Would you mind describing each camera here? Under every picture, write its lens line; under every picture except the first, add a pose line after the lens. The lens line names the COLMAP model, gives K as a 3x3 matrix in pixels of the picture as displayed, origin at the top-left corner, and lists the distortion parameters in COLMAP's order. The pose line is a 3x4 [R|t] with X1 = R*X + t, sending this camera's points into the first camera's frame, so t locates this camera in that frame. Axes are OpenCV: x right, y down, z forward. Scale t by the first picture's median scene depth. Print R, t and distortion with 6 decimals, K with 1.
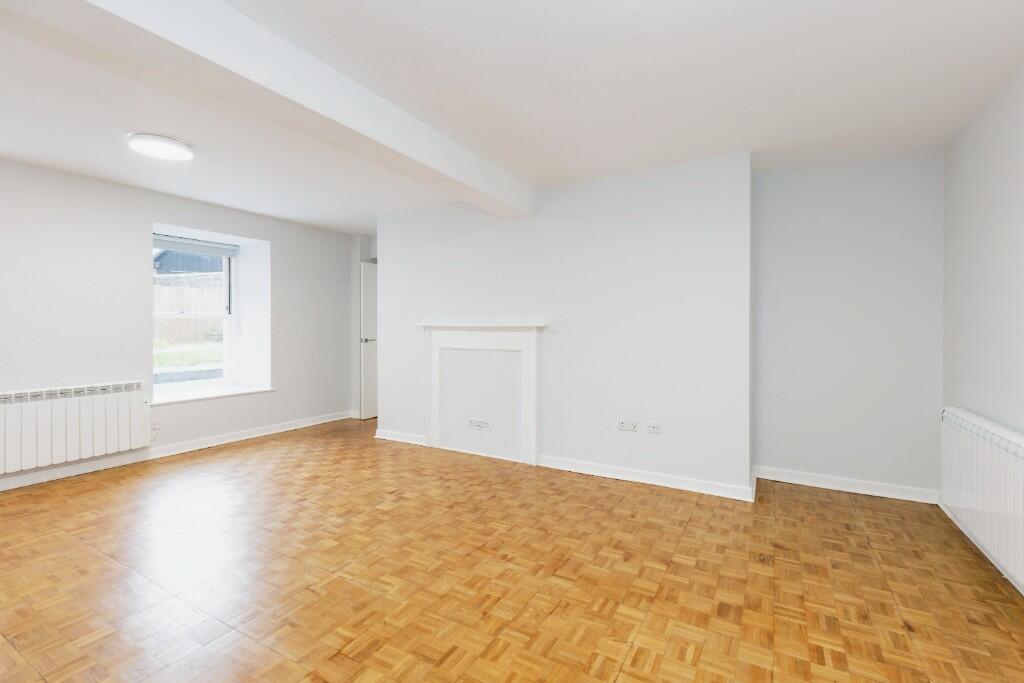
lens RADIAL K [[459.3, 0, 517.1], [0, 459.3, 333.4], [0, 0, 1]] dist [-0.001939, -0.000792]
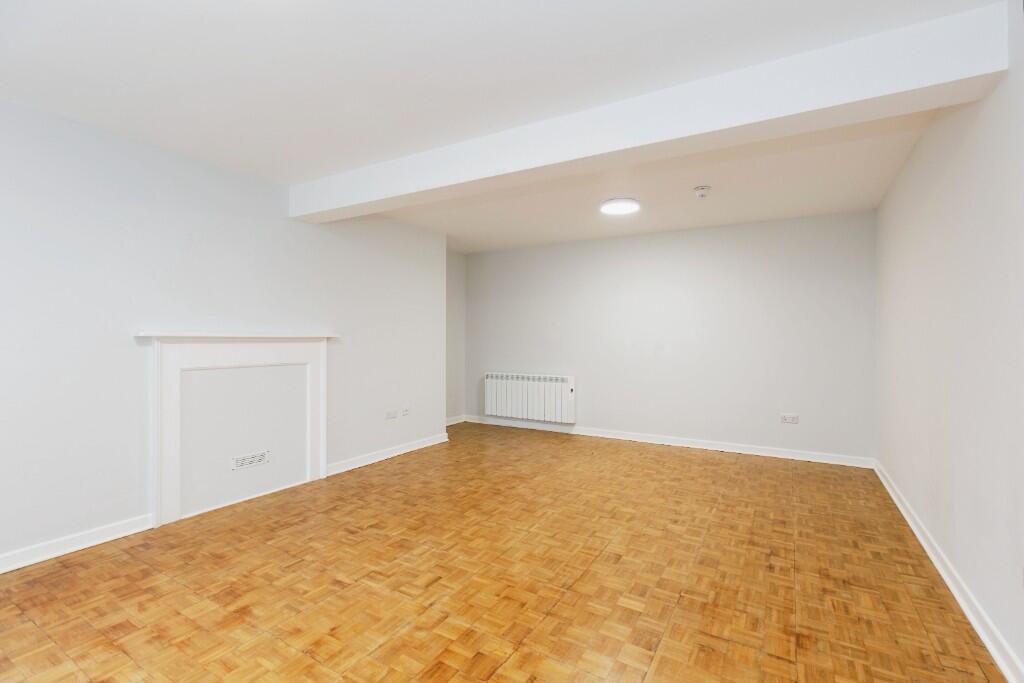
lens RADIAL K [[459.3, 0, 517.1], [0, 459.3, 333.4], [0, 0, 1]] dist [-0.001939, -0.000792]
pose [[0.022545, 0.004005, 0.999738, -1.114727], [0.010985, 0.999931, -0.004253, -0.016683], [-0.999685, 0.011078, 0.022500, 0.664691]]
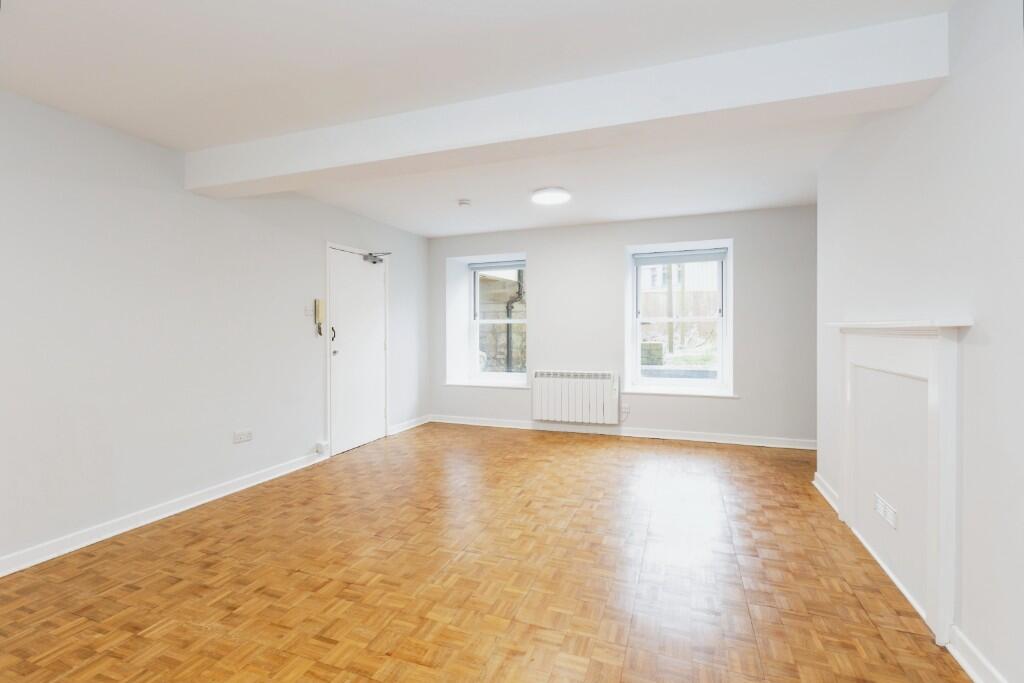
lens RADIAL K [[456.4, 0, 512.0], [0, 456.4, 341.5], [0, 0, 1]] dist [-0.001757, -0.000317]
pose [[0.156771, 0.021571, -0.987399, 0.472012], [-0.005692, 0.999765, 0.020937, -0.009309], [0.987619, 0.002338, 0.156857, 0.625614]]
